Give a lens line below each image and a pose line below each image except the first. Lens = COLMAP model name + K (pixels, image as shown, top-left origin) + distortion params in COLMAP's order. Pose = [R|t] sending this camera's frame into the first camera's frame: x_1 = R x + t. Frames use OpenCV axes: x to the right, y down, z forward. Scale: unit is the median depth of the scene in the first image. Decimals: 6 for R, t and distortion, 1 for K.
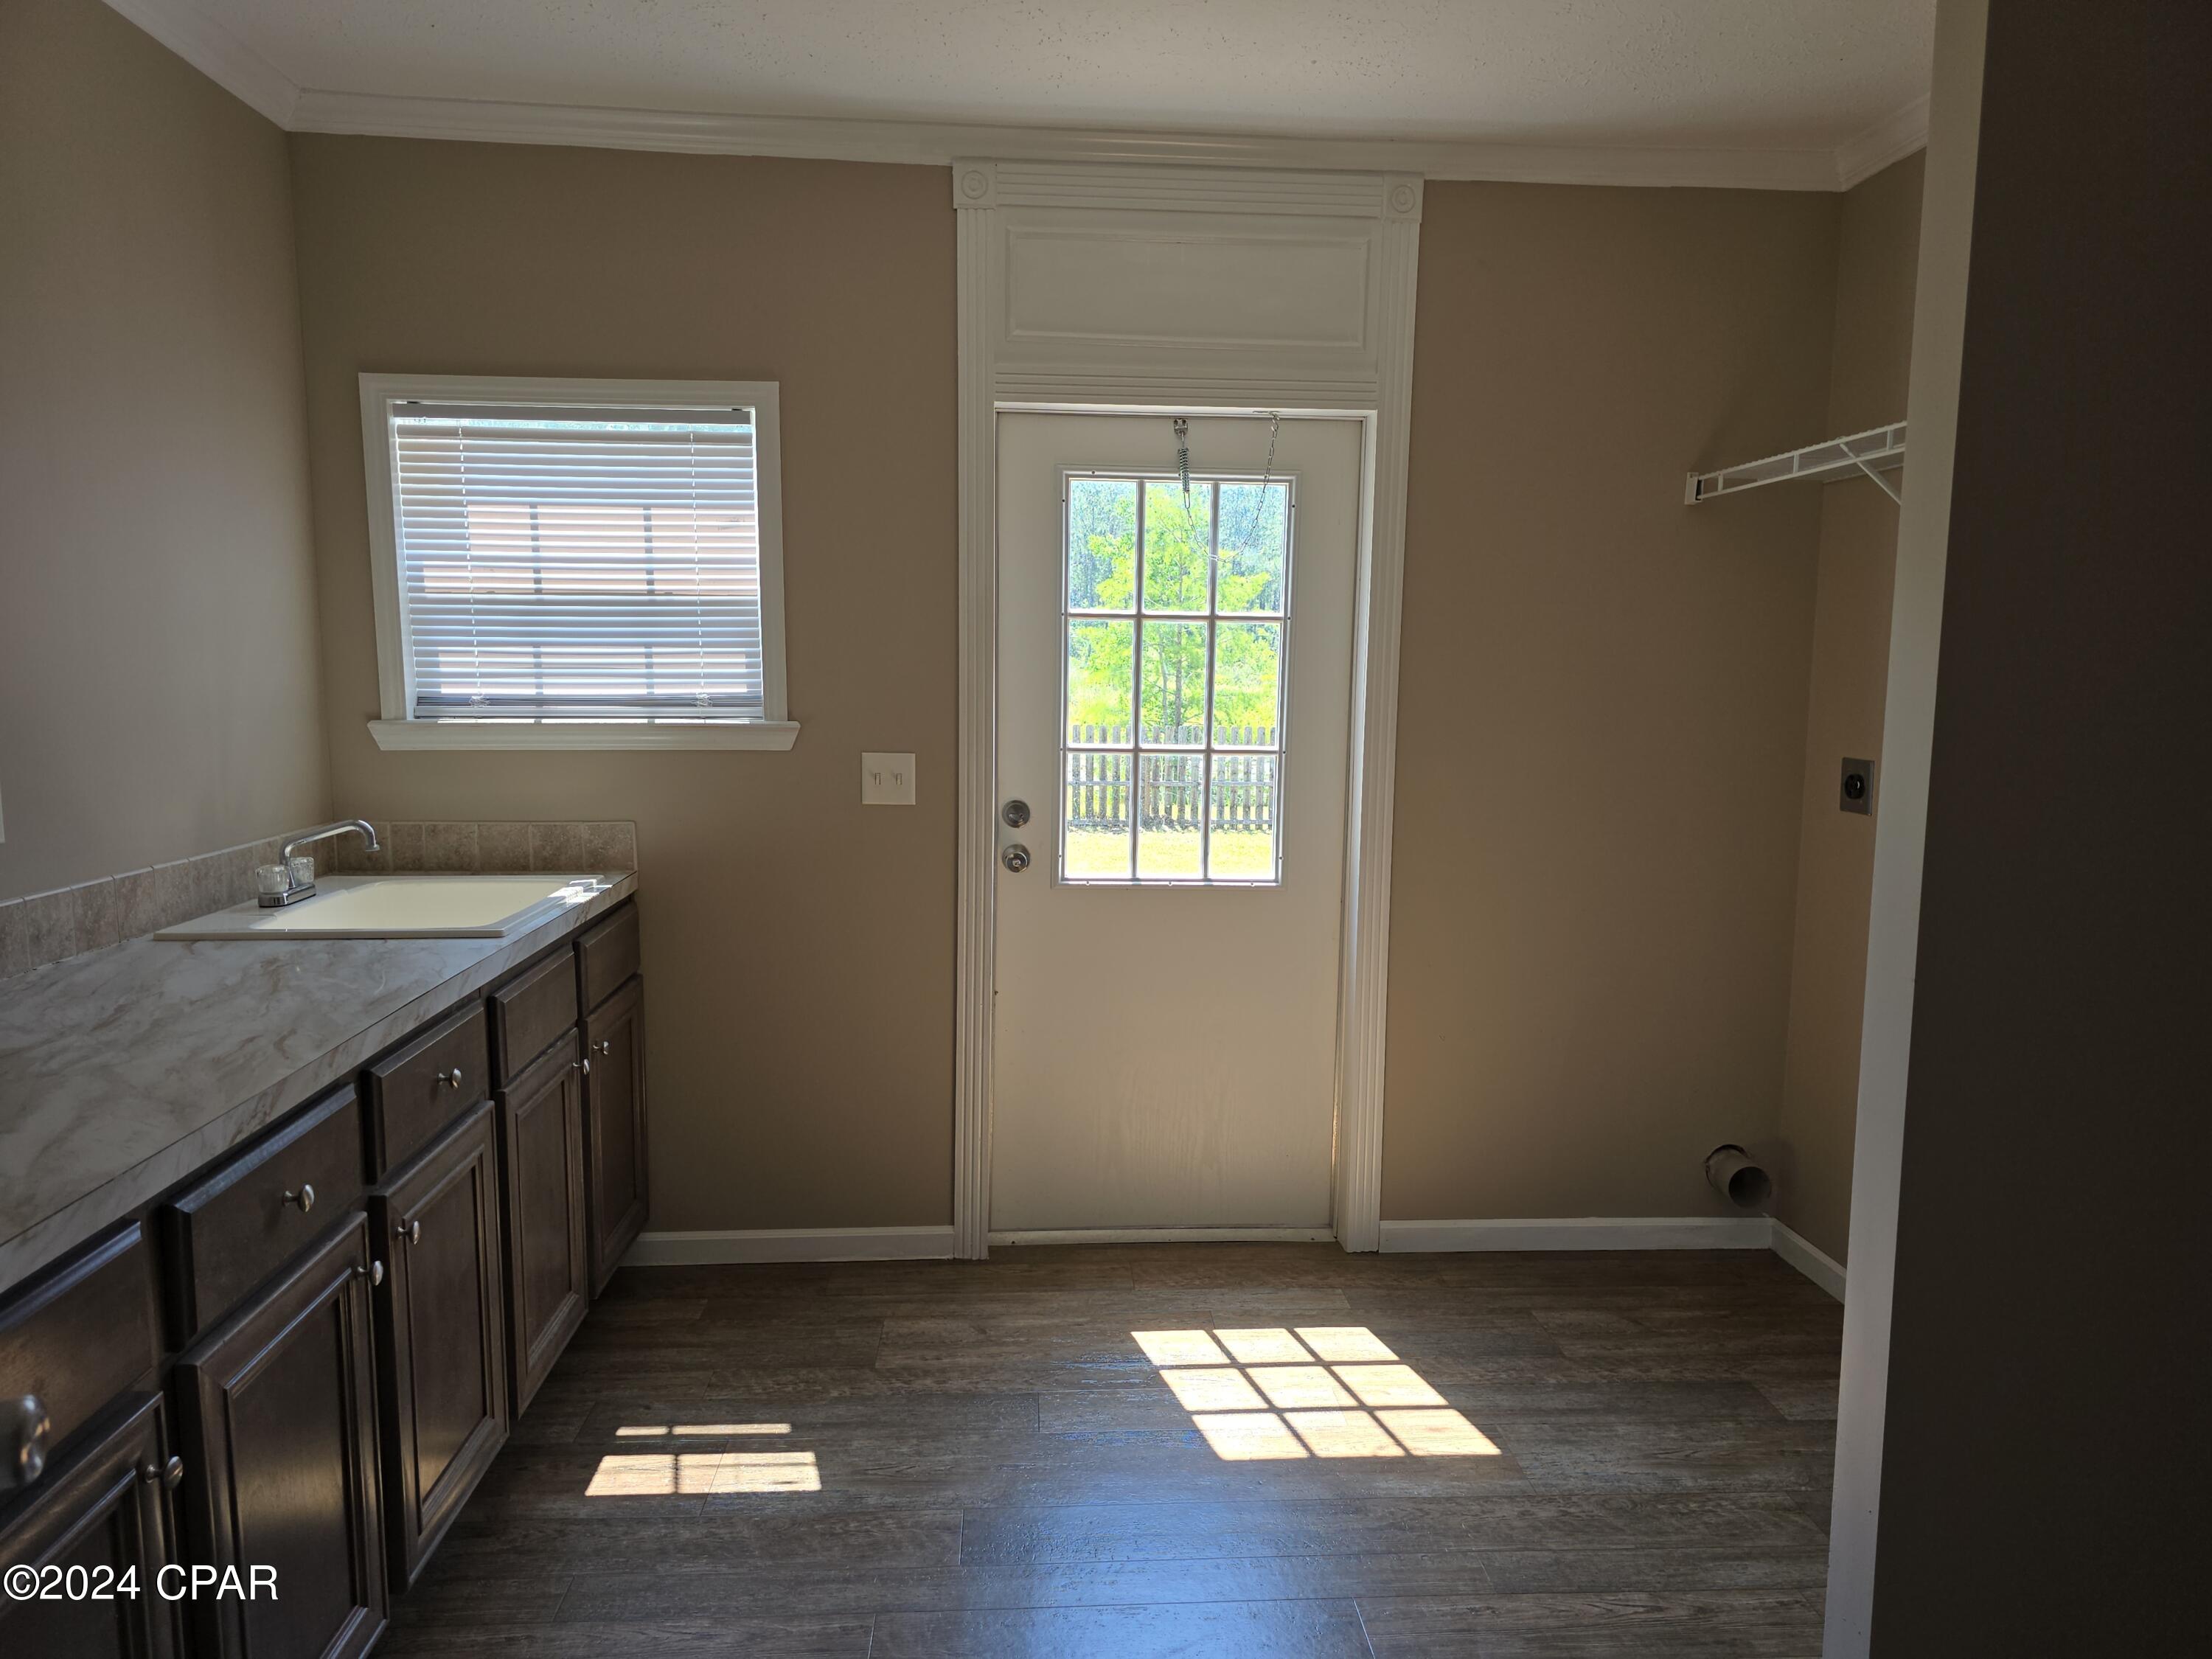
lens RADIAL K [[1470.5, 0, 1106.0], [0, 1470.5, 829.5], [0, 0, 1]] dist [0.061289, -0.097672]
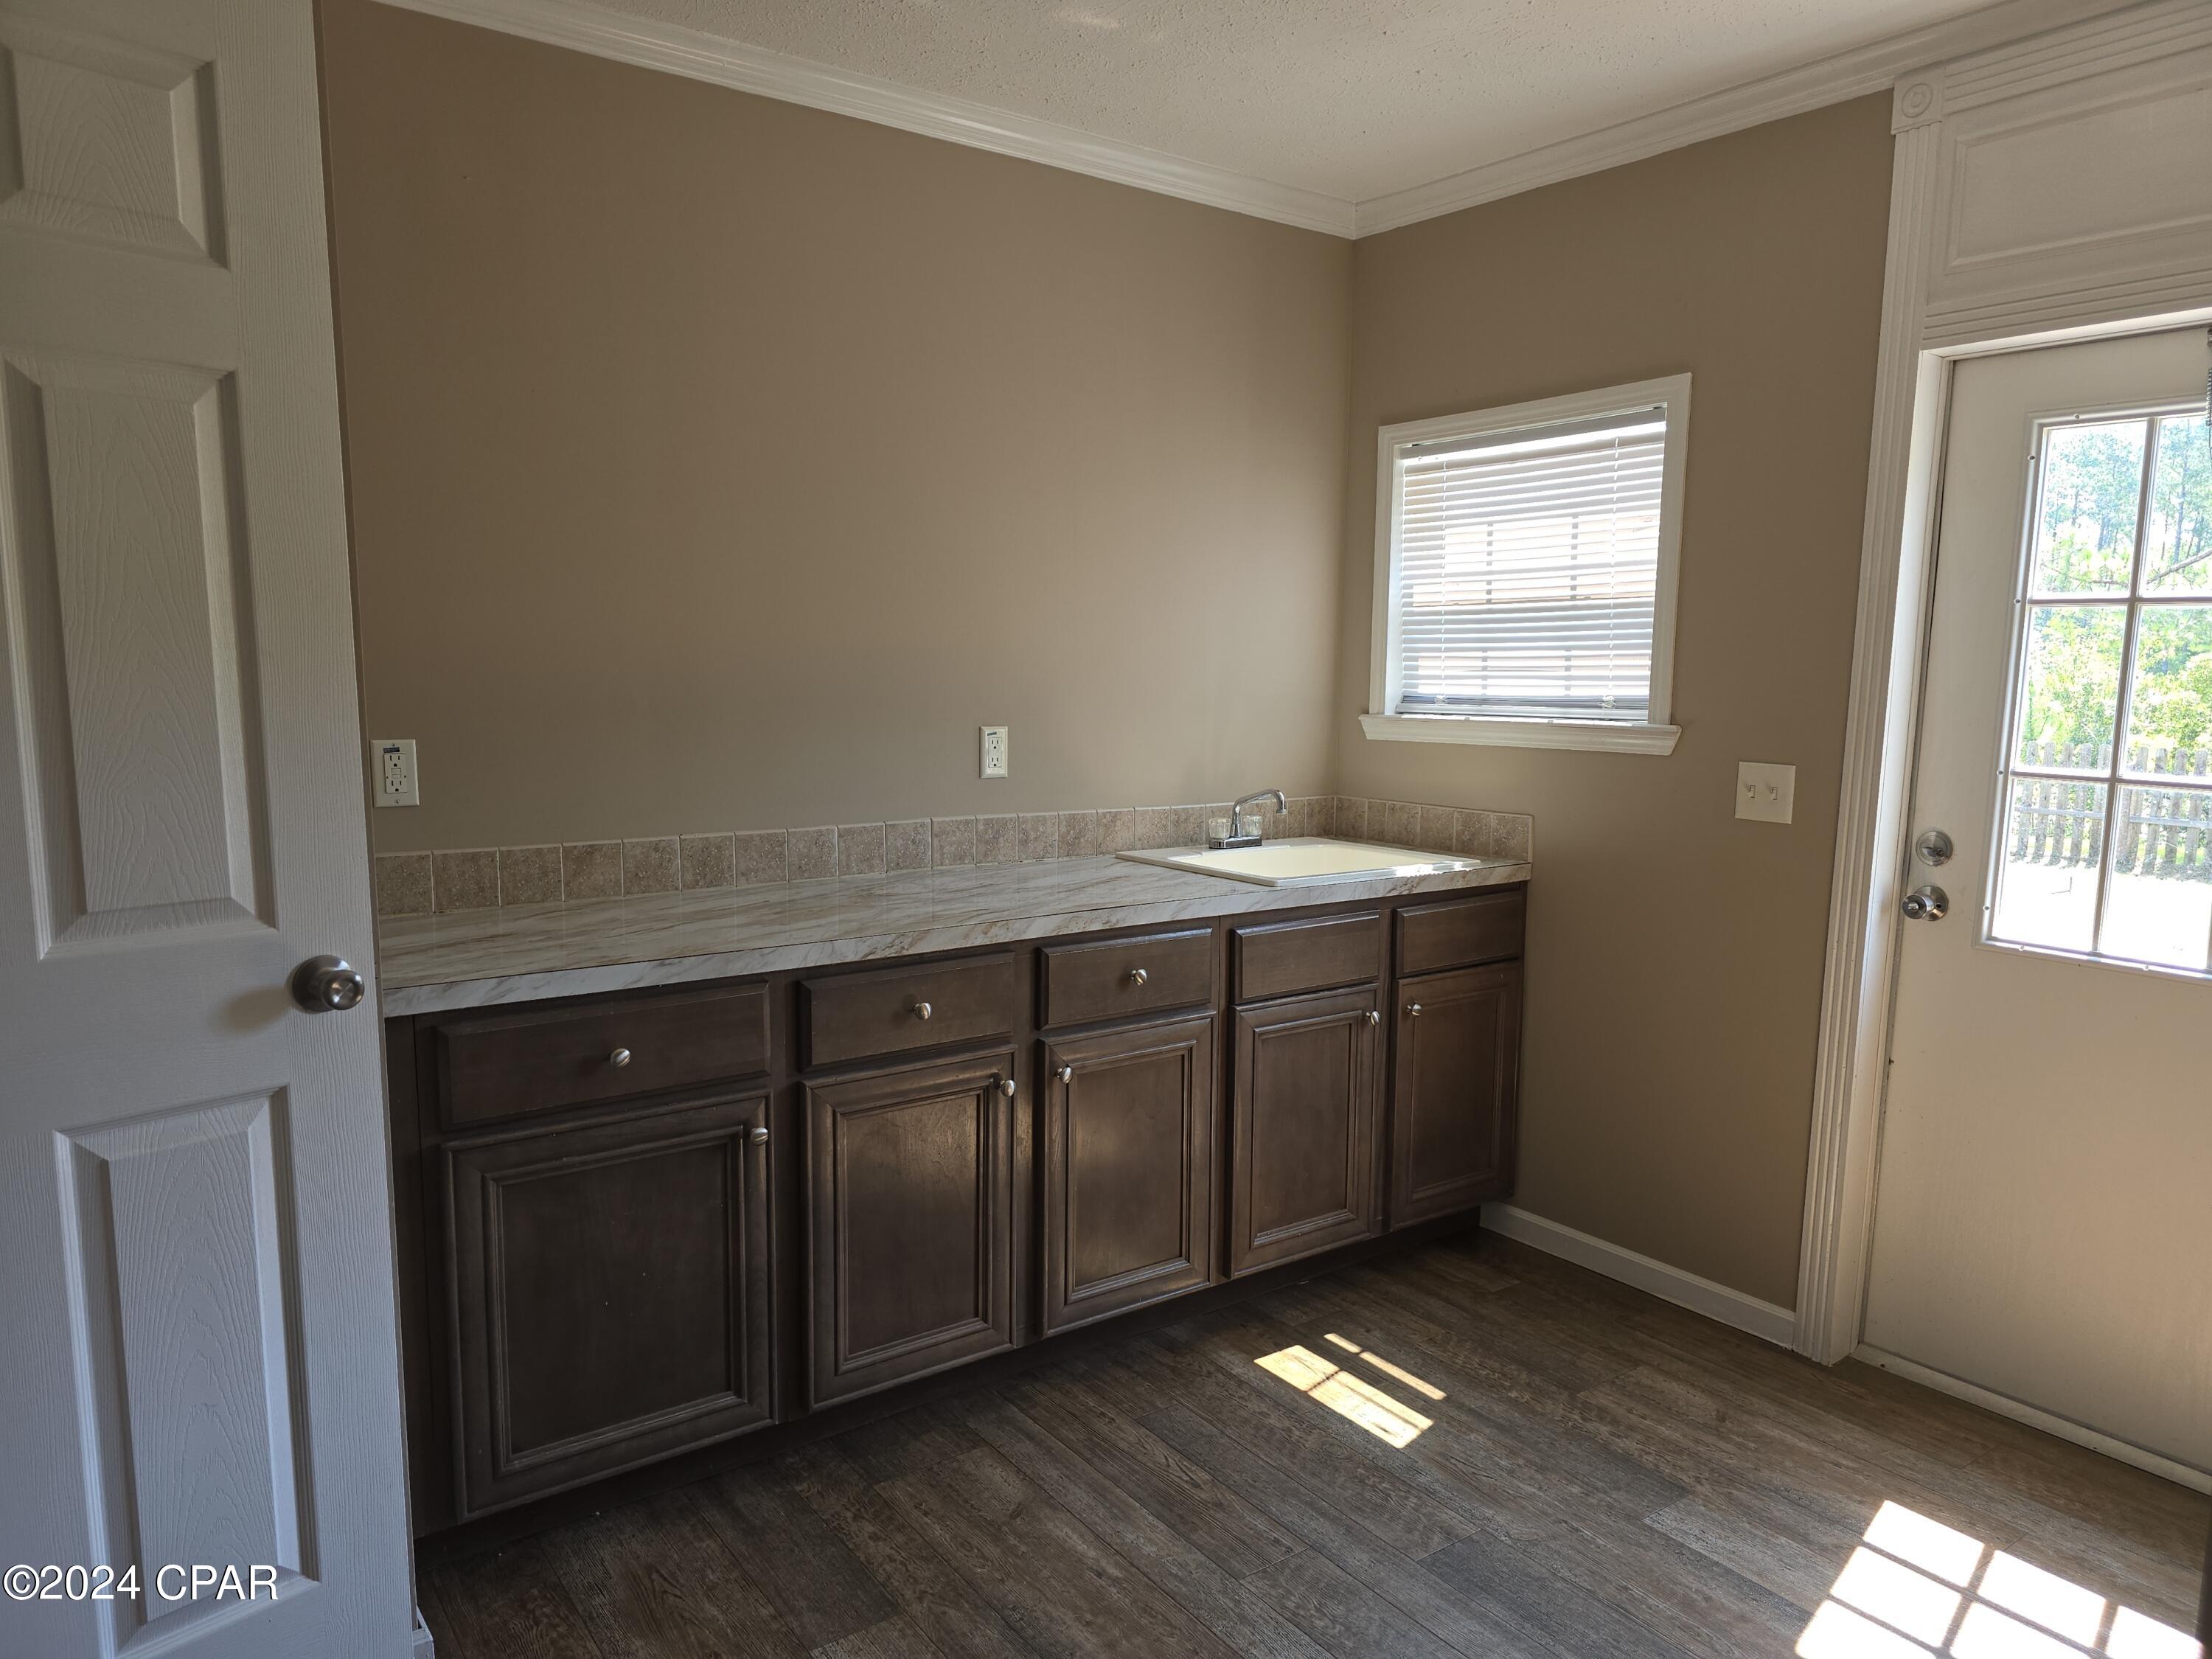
lens RADIAL K [[1456.7, 0, 1090.2], [0, 1456.7, 831.5], [0, 0, 1]] dist [0.059990, -0.089481]
pose [[0.524999, 0.093231, -0.845981, 0.401136], [-0.105982, 0.993407, 0.043708, -0.006546], [0.844479, 0.066712, 0.531418, 0.181334]]
